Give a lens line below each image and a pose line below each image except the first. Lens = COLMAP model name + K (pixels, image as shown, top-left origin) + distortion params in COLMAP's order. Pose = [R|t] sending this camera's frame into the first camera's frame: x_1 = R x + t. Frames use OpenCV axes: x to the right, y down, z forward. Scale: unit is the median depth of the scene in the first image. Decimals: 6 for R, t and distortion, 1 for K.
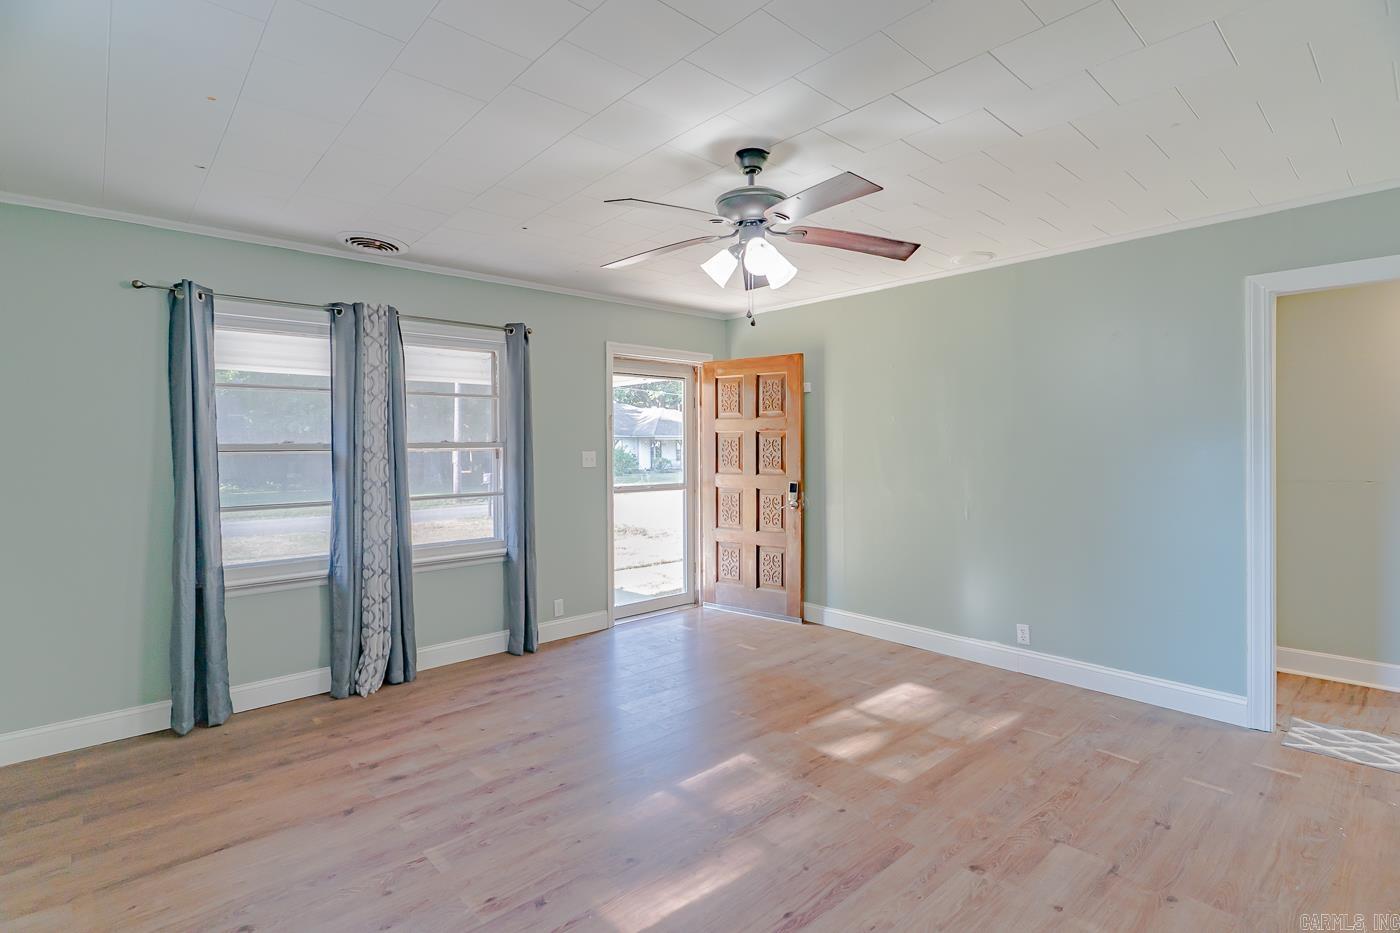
lens RADIAL K [[668.3, 0, 703.7], [0, 668.3, 449.3], [0, 0, 1]] dist [0.001194, 0.000364]
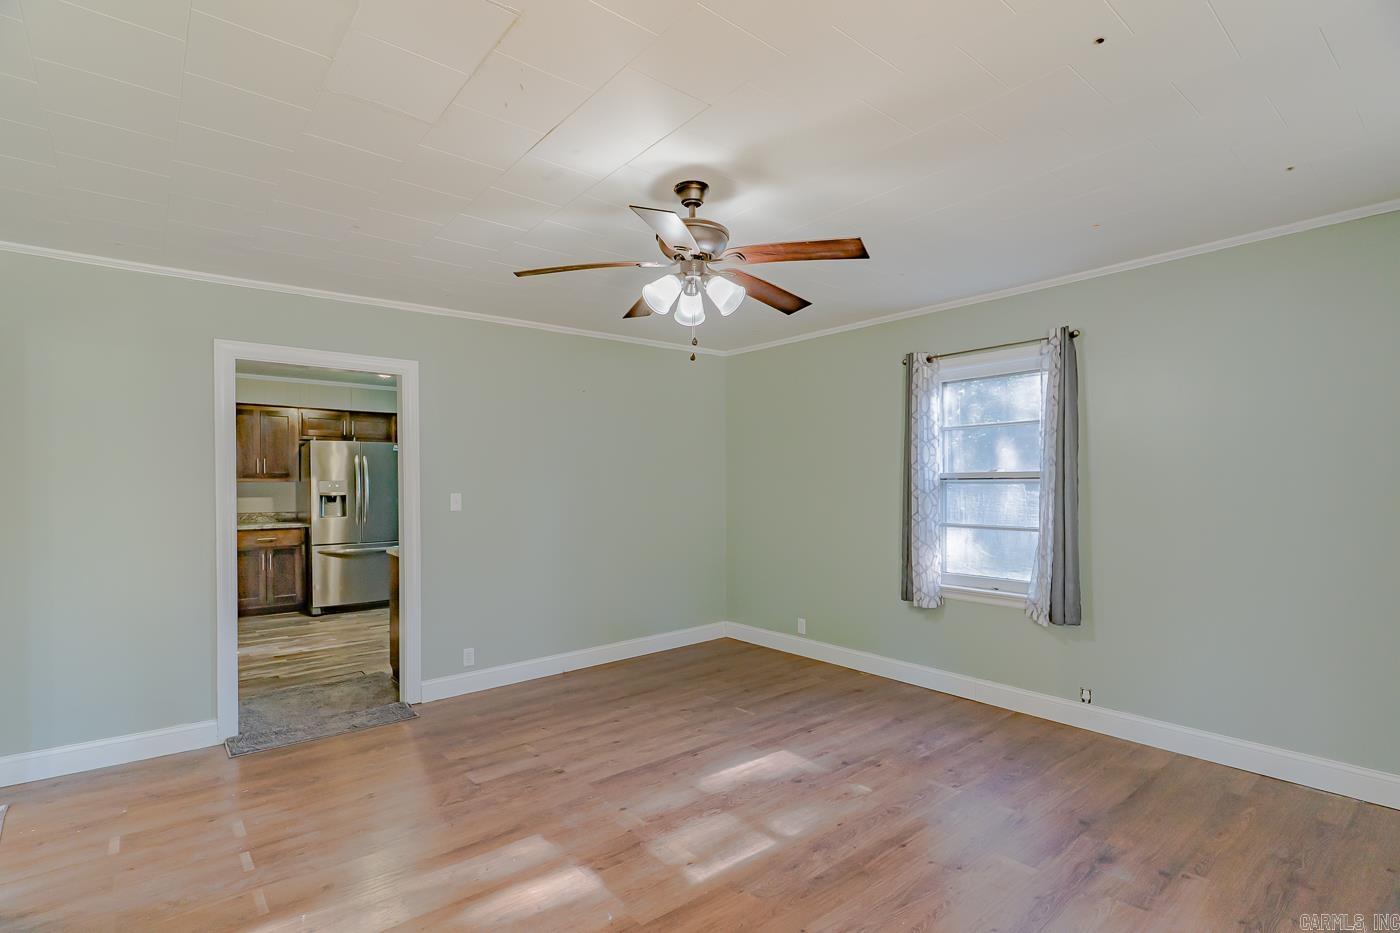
lens RADIAL K [[676.9, 0, 692.5], [0, 676.9, 488.7], [0, 0, 1]] dist [-0.000471, -0.000063]
pose [[-0.998724, 0.012175, 0.049015, 0.021622], [0.012050, 0.999923, -0.002834, 0.007379], [-0.049046, -0.002240, -0.998794, 1.581163]]
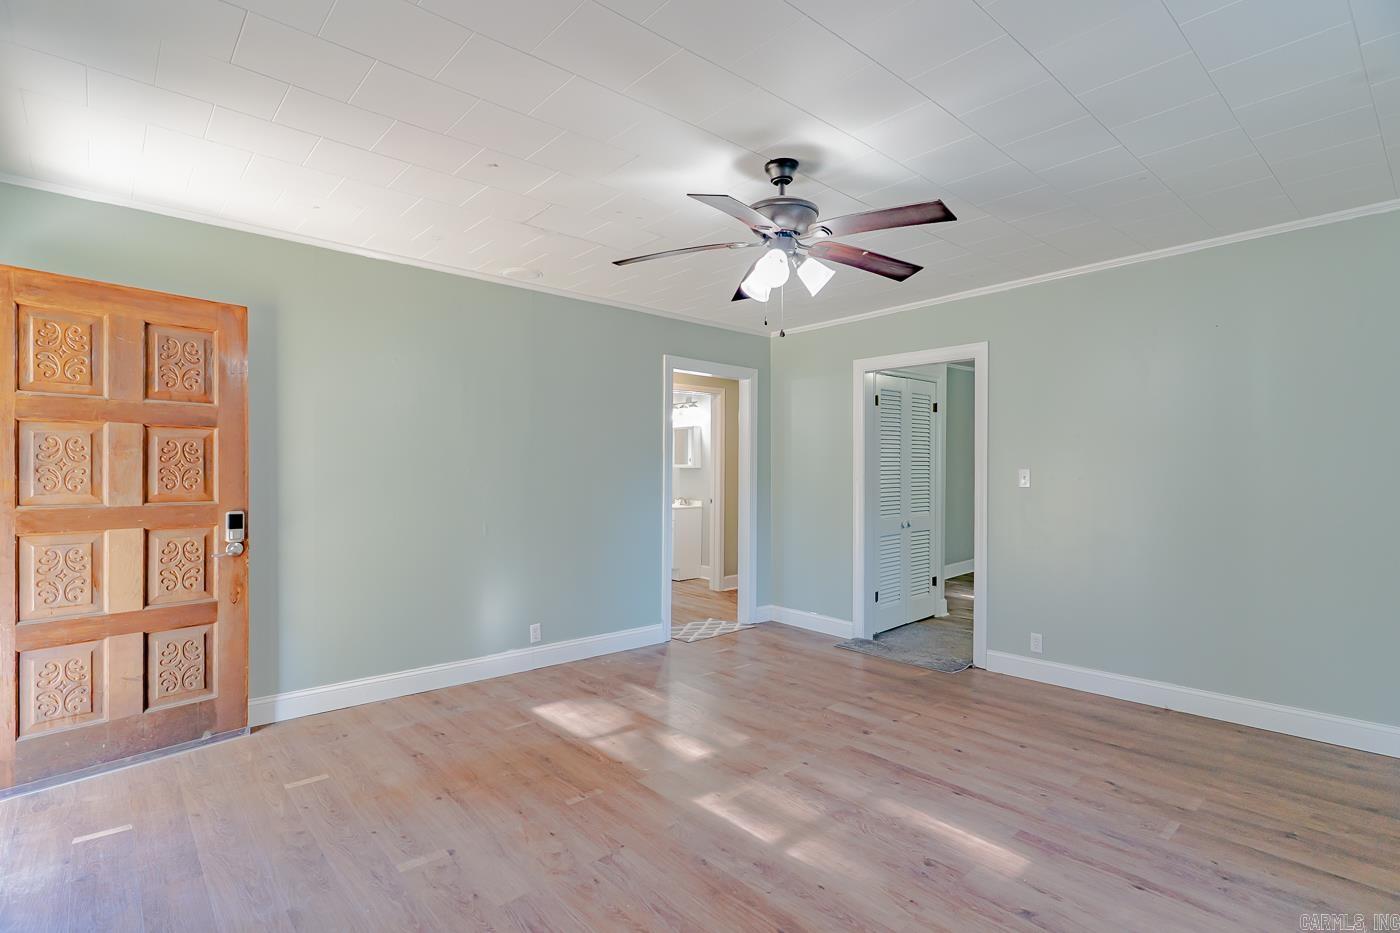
lens RADIAL K [[675.6, 0, 689.1], [0, 675.6, 472.5], [0, 0, 1]] dist [-0.001075, -0.000442]
pose [[0.022430, -0.000868, 0.999748, -0.745839], [-0.005494, 0.999984, 0.000991, 0.015731], [-0.999733, -0.005515, 0.022425, 0.880999]]
